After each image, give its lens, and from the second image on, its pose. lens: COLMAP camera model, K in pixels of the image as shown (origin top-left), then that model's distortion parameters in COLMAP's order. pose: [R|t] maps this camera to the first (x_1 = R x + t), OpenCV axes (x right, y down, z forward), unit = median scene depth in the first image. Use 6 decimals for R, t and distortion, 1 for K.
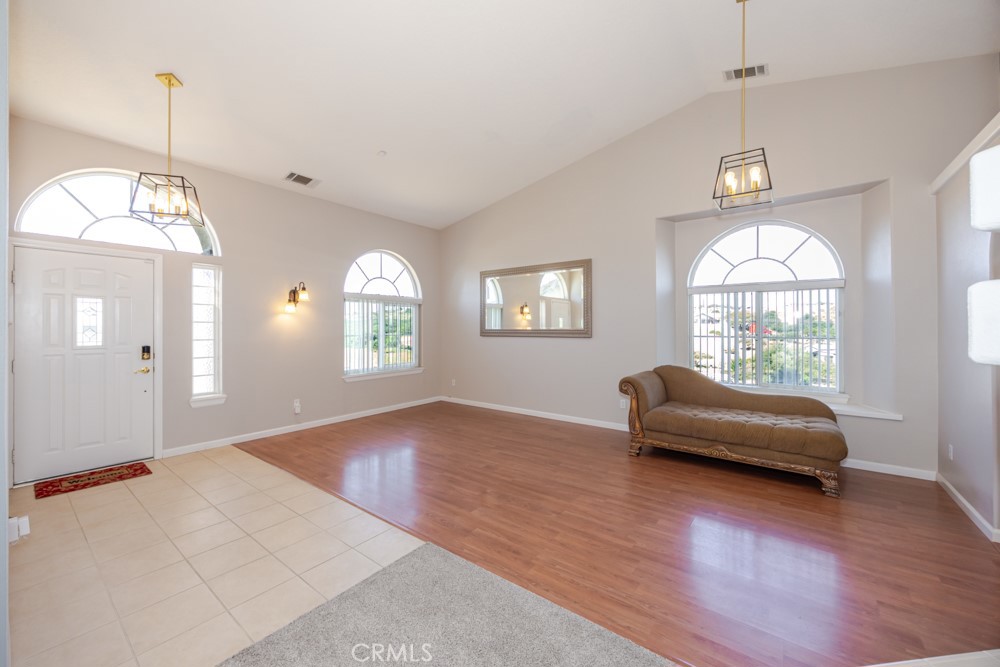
lens RADIAL K [[380.2, 0, 493.0], [0, 380.2, 326.2], [0, 0, 1]] dist [-0.006046, -0.000343]
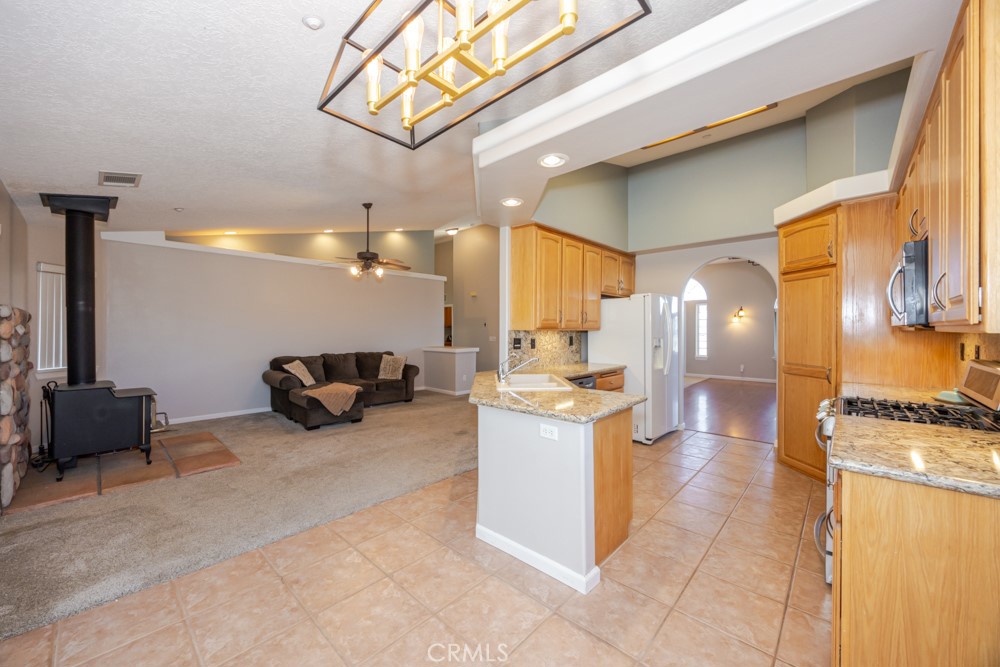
lens RADIAL K [[380.2, 0, 494.4], [0, 380.2, 331.6], [0, 0, 1]] dist [-0.006046, -0.000343]
pose [[-0.100665, 0.009720, -0.994873, 1.891803], [-0.000853, 0.999951, 0.009856, -0.002054], [0.994920, 0.001841, -0.100651, -0.120346]]
